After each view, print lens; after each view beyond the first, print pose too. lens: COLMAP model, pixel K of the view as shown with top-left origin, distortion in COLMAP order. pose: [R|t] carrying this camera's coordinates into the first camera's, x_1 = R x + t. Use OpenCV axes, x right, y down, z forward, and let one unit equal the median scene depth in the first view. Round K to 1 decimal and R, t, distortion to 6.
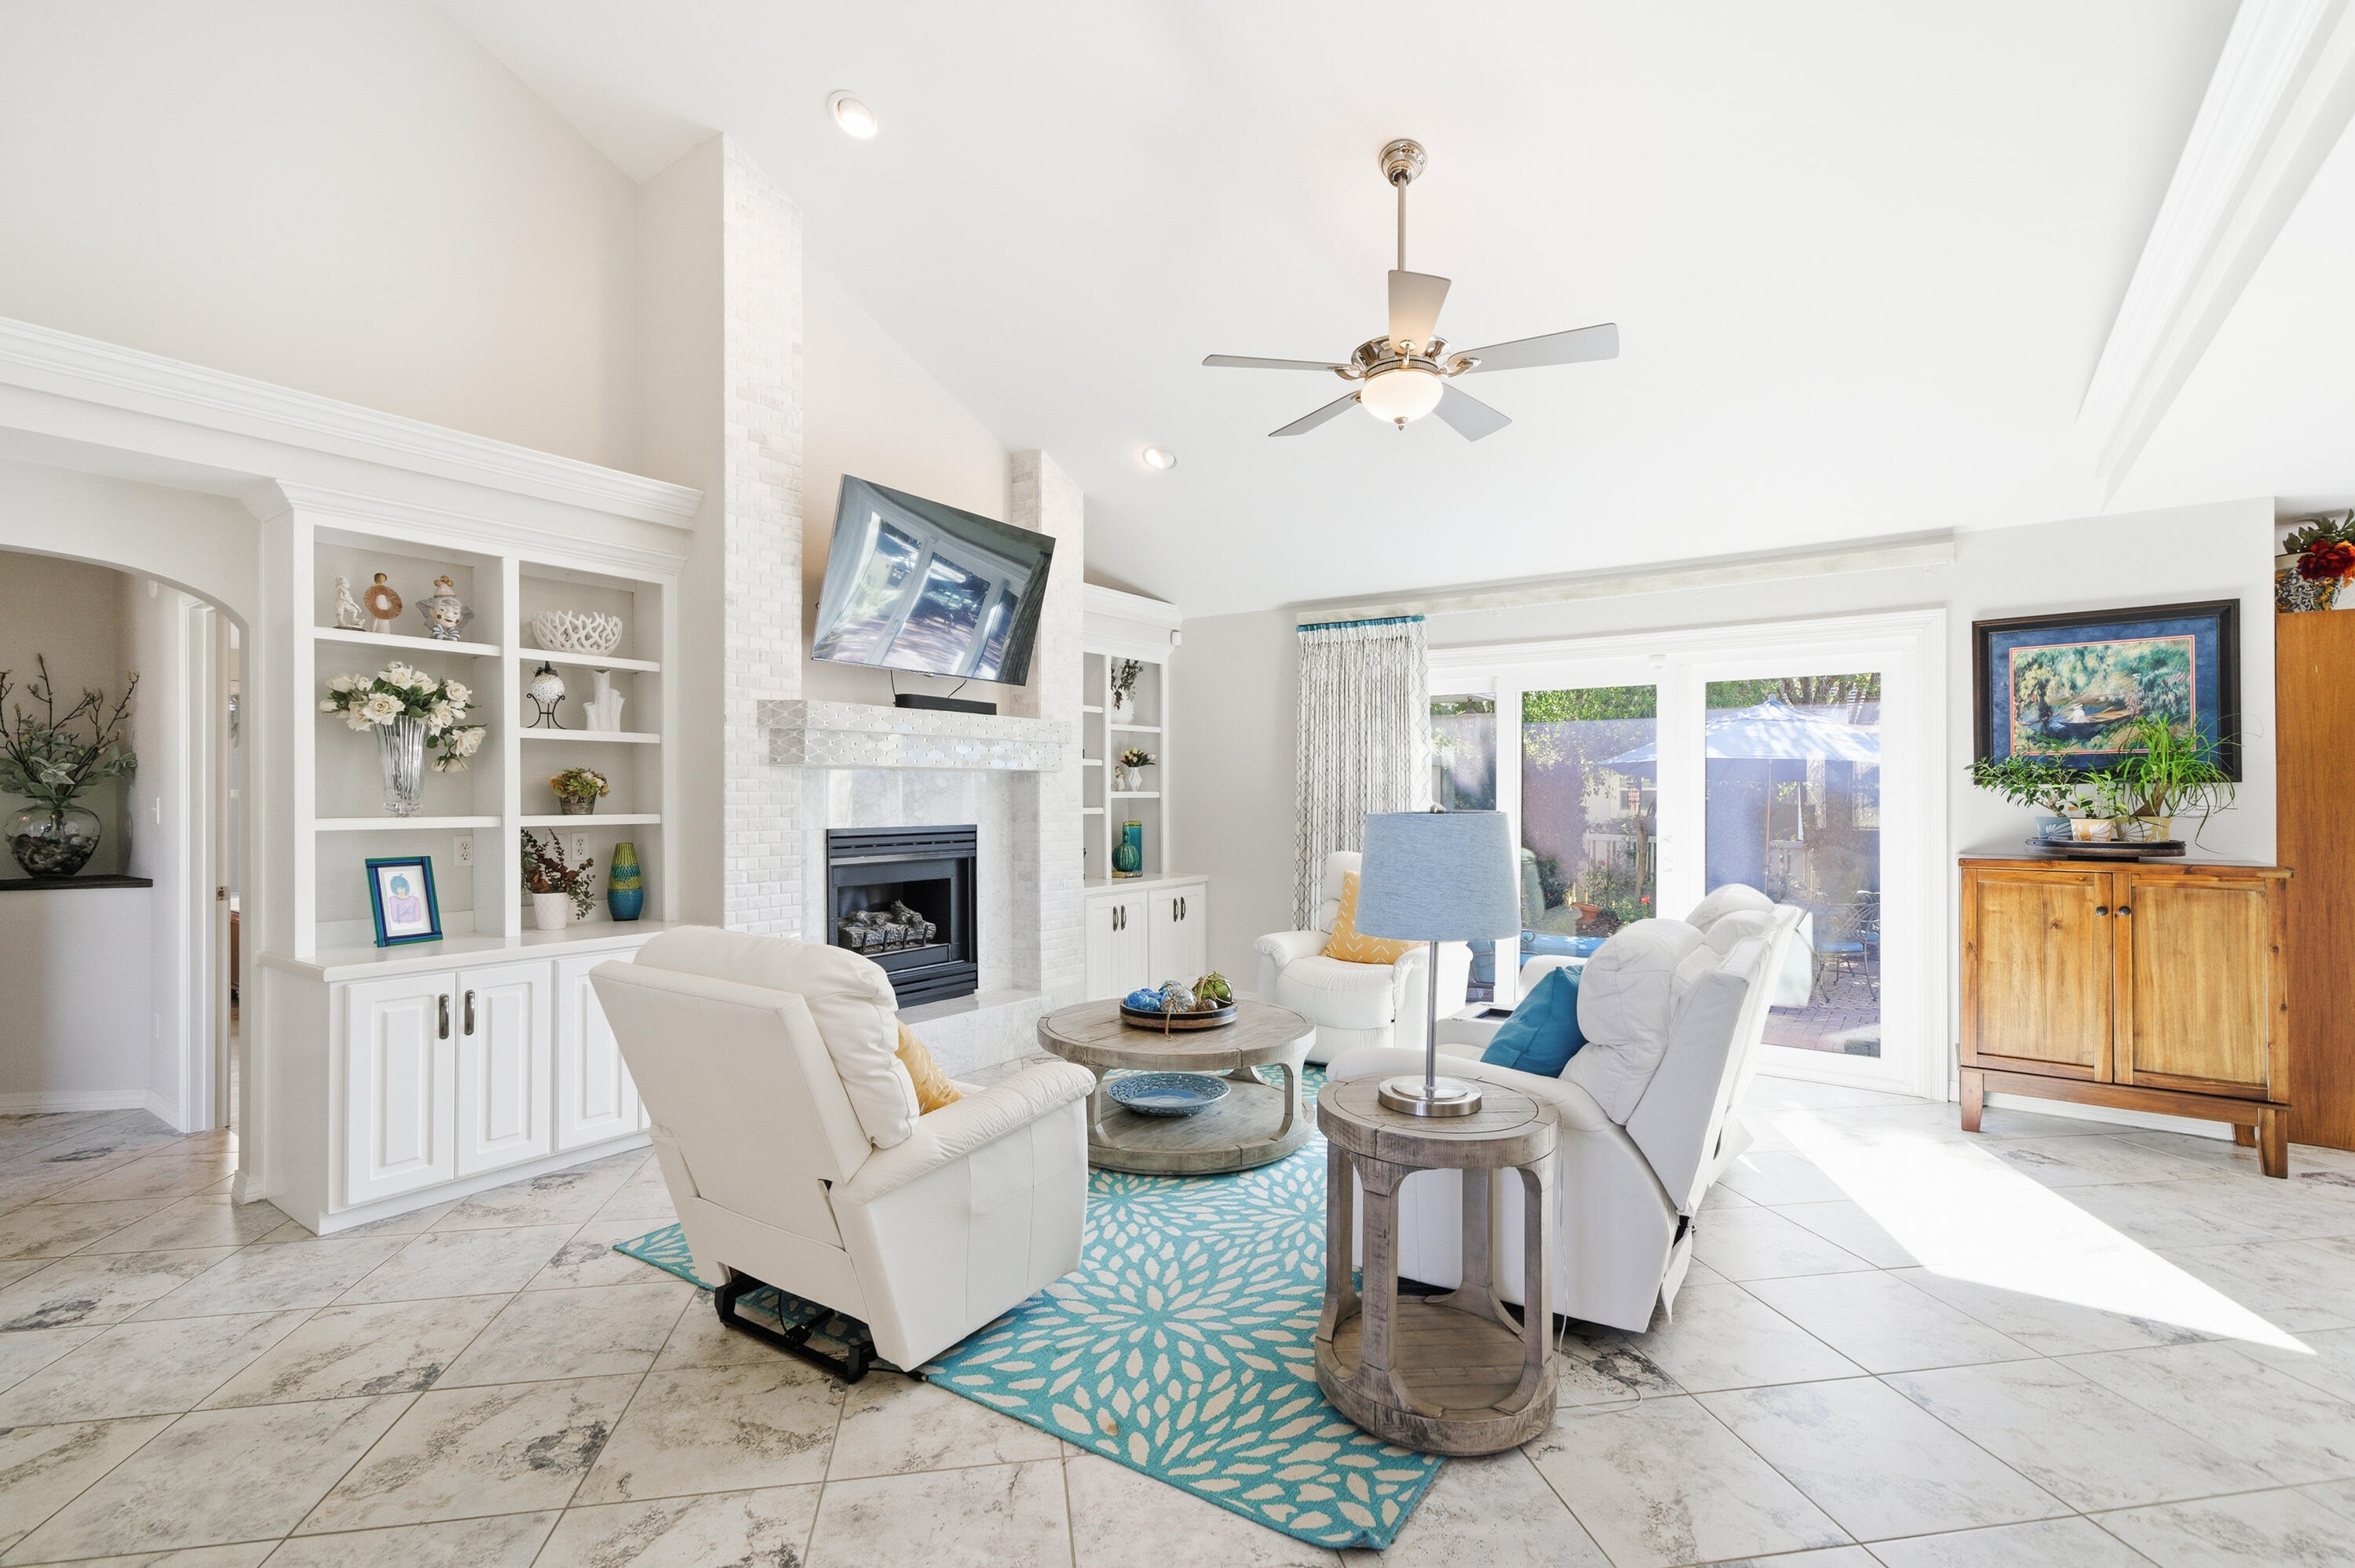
lens RADIAL K [[1059.5, 0, 1177.5], [0, 1059.5, 784.0], [0, 0, 1]] dist [-0.003926, 0.000209]
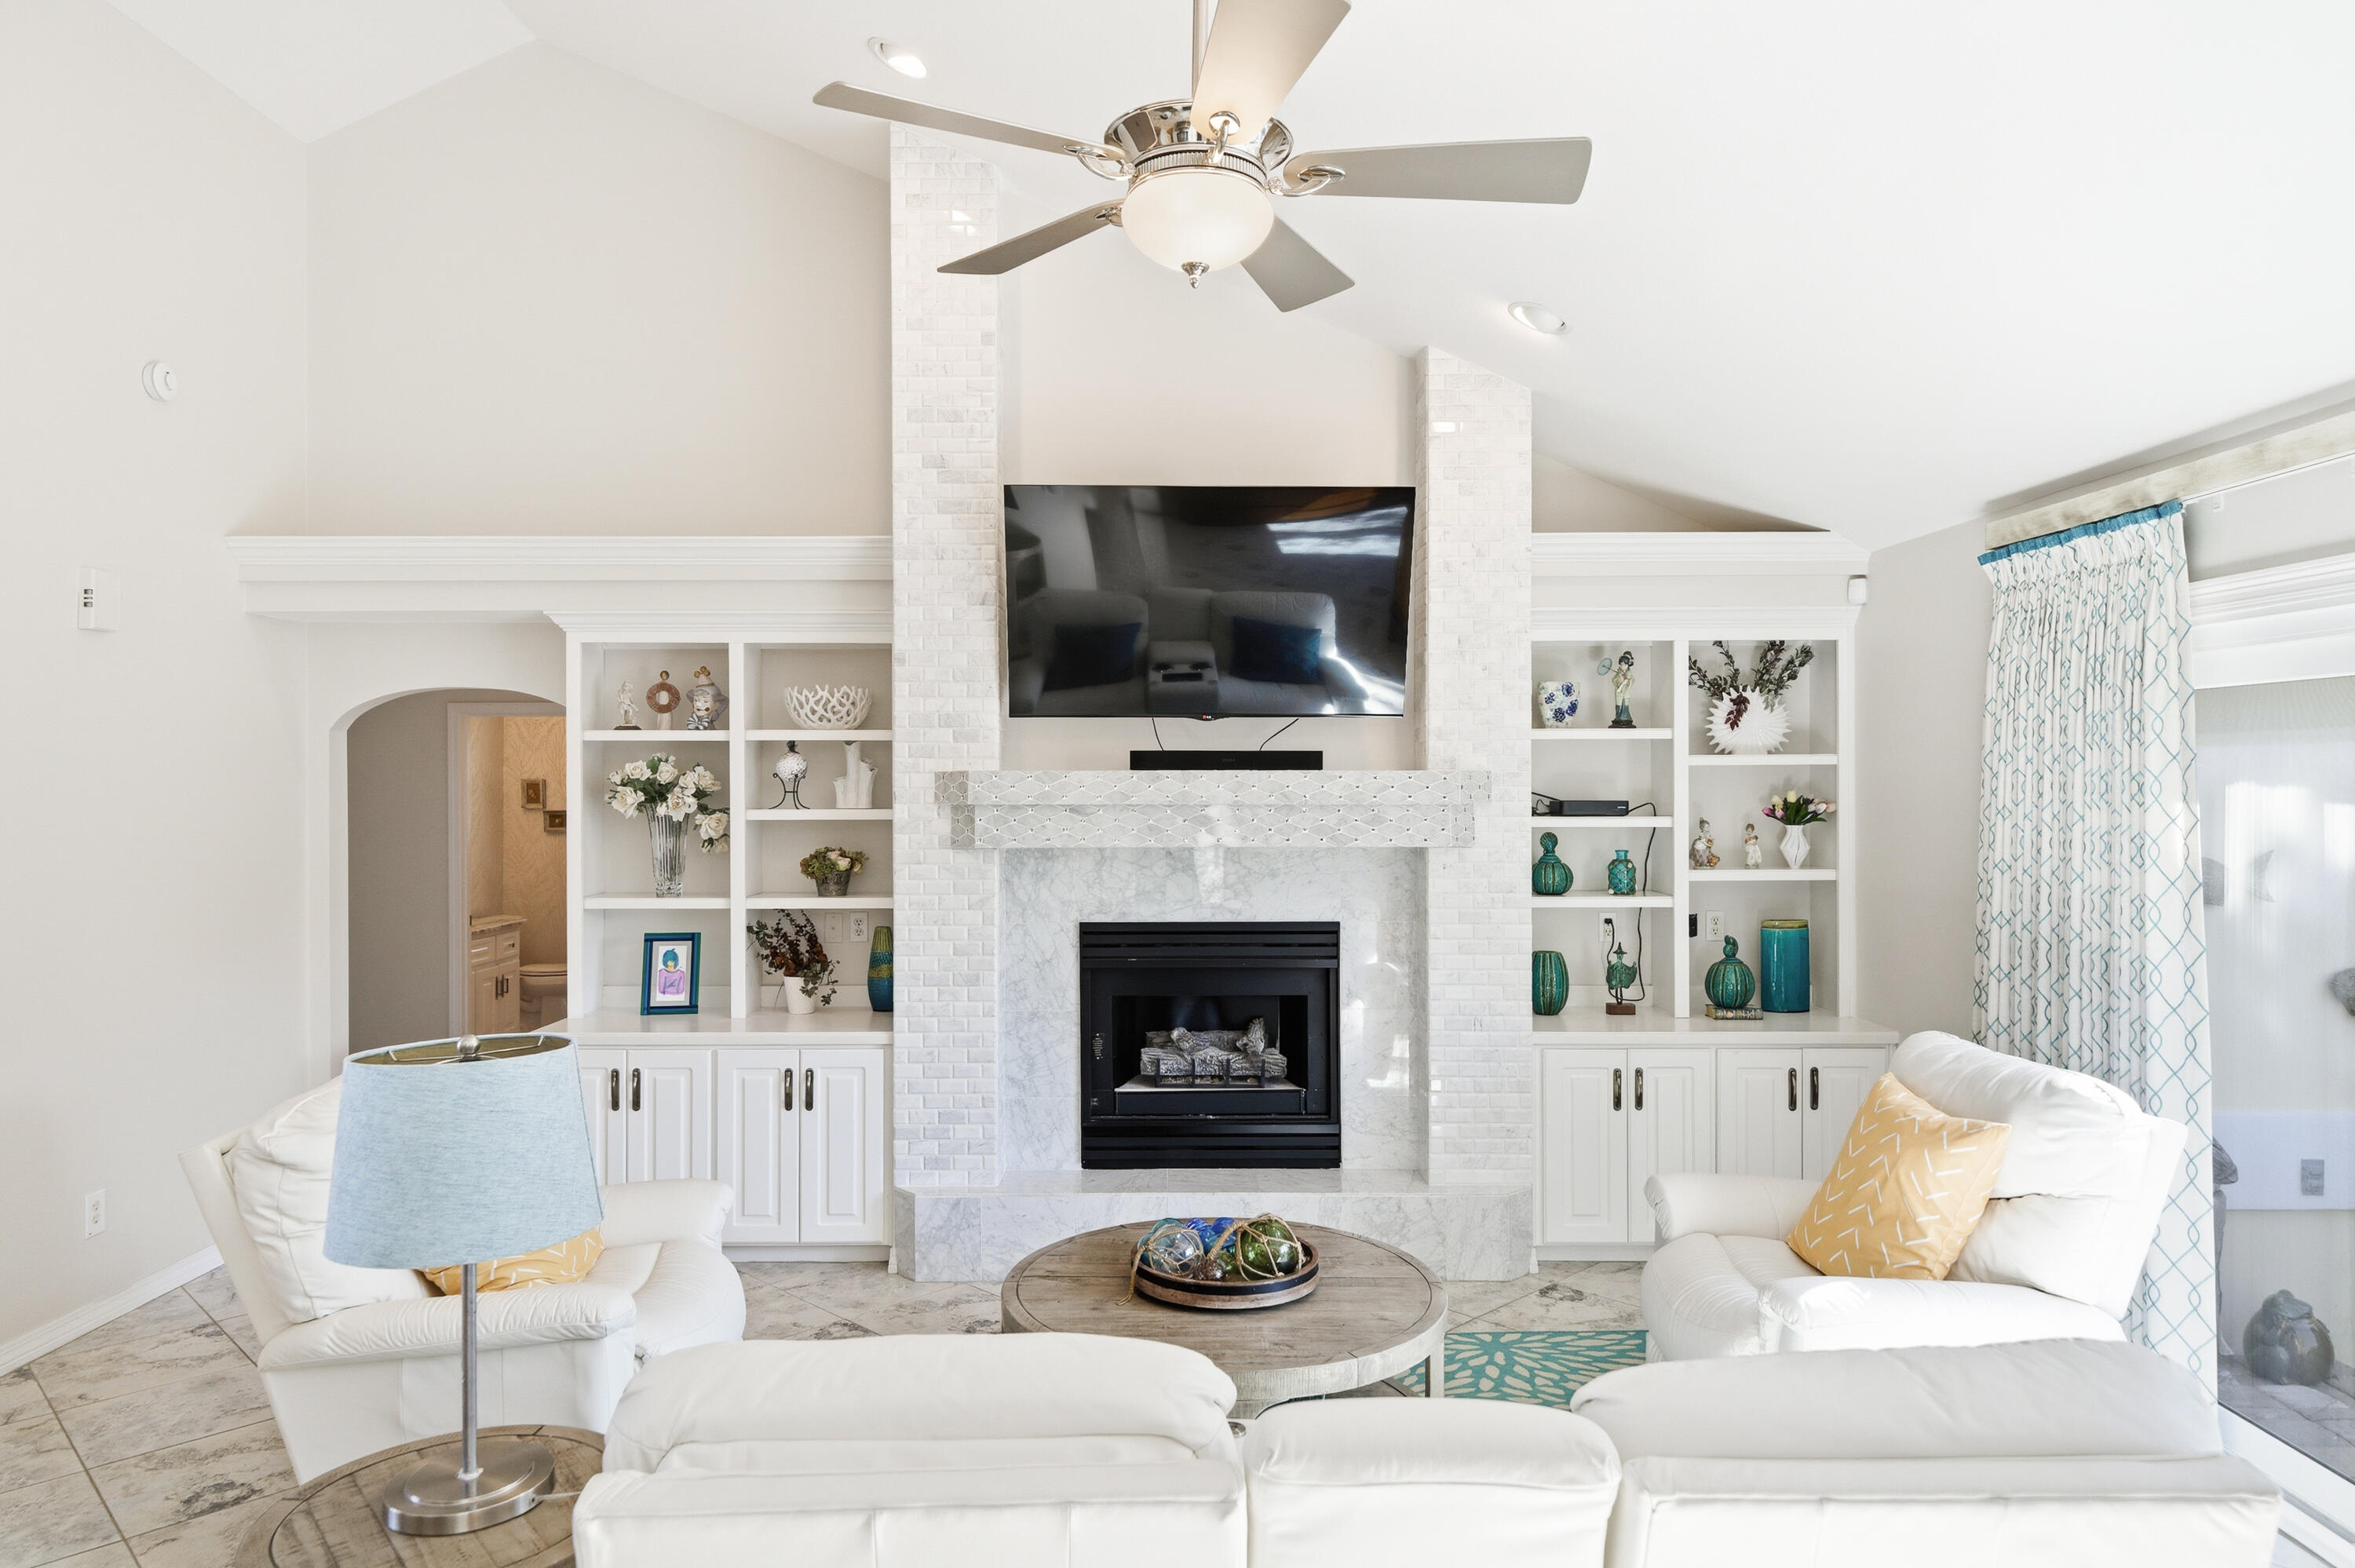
lens RADIAL K [[1456.5, 0, 1177.5], [0, 1456.5, 784.0], [0, 0, 1]] dist [-0.005669, -0.001019]
pose [[0.587599, -0.001345, -0.809151, 0.693008], [0.008886, 0.999949, 0.004791, -0.076786], [0.809103, -0.010005, 0.587581, 0.491213]]
